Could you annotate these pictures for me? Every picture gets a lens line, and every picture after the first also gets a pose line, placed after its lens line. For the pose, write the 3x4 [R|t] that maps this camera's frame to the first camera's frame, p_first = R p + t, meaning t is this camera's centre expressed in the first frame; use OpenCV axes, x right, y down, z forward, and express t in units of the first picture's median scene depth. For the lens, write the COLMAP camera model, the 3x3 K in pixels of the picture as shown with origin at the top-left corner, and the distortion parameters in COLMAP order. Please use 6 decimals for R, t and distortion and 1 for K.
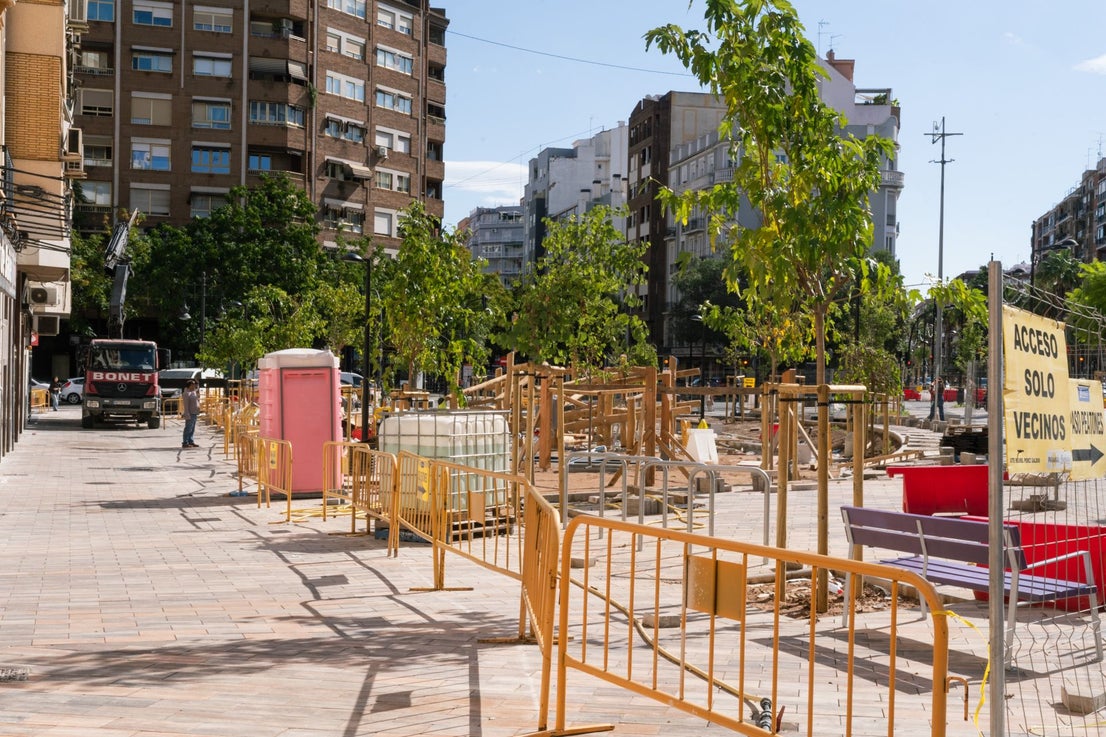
lens RADIAL K [[1464.8, 0, 548.0], [0, 1464.8, 367.4], [0, 0, 1]] dist [0.060790, 0.000000]
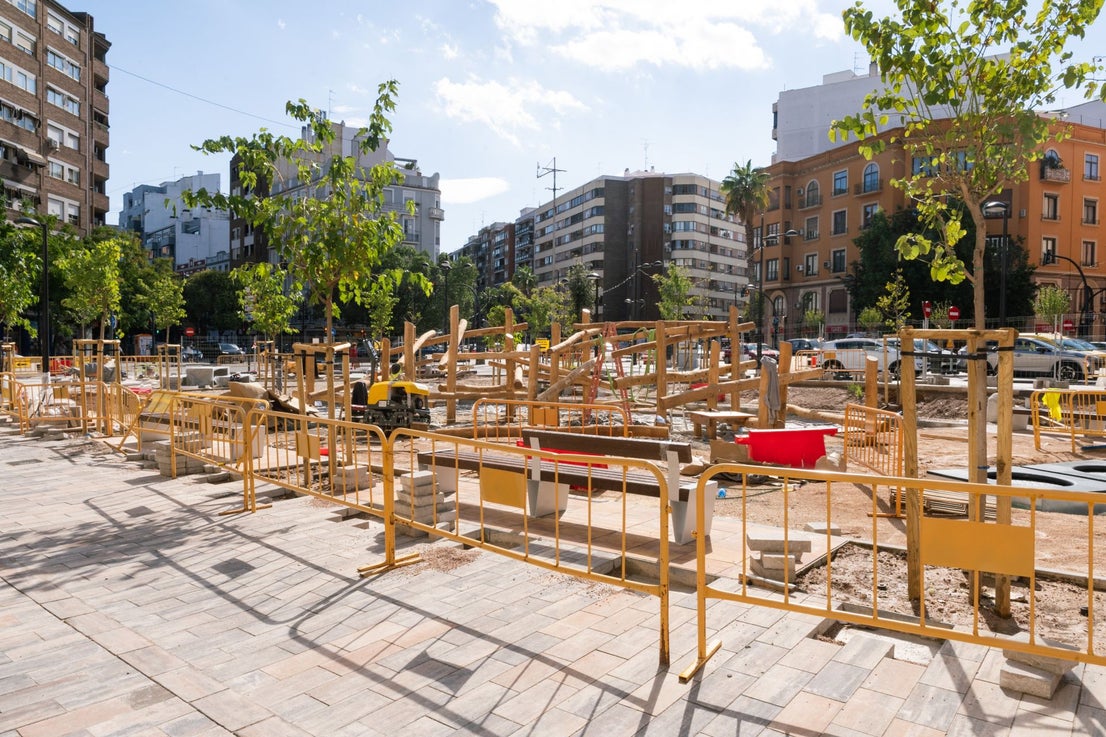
lens RADIAL K [[769.9, 0, 555.0], [0, 769.9, 368.5], [0, 0, 1]] dist [0.003761, -0.004768]
pose [[0.848346, -0.025056, 0.528848, -0.115720], [0.009156, 0.999424, 0.032662, 0.009293], [-0.529362, -0.022867, 0.848088, 0.329854]]
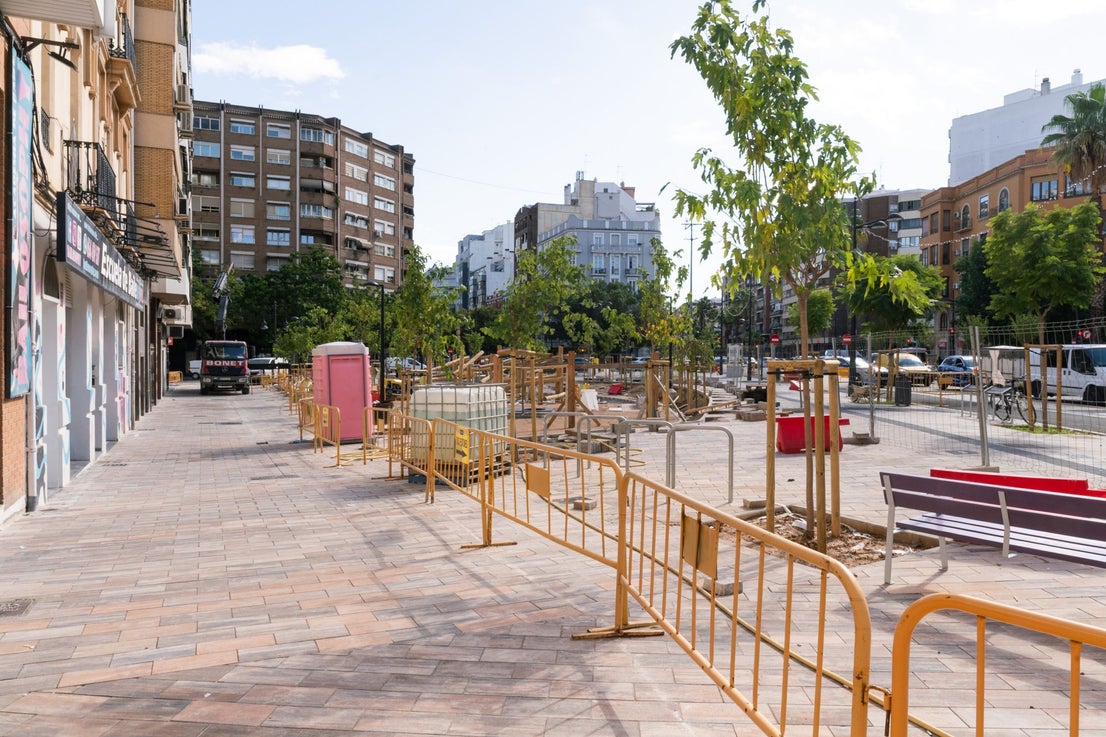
lens RADIAL K [[769.9, 0, 552.5], [0, 769.9, 368.0], [0, 0, 1]] dist [0.003761, -0.004768]
pose [[0.993524, -0.016339, 0.112446, -0.013091], [0.014348, 0.999726, 0.018490, 0.000636], [-0.112717, -0.016757, 0.993486, 0.059926]]
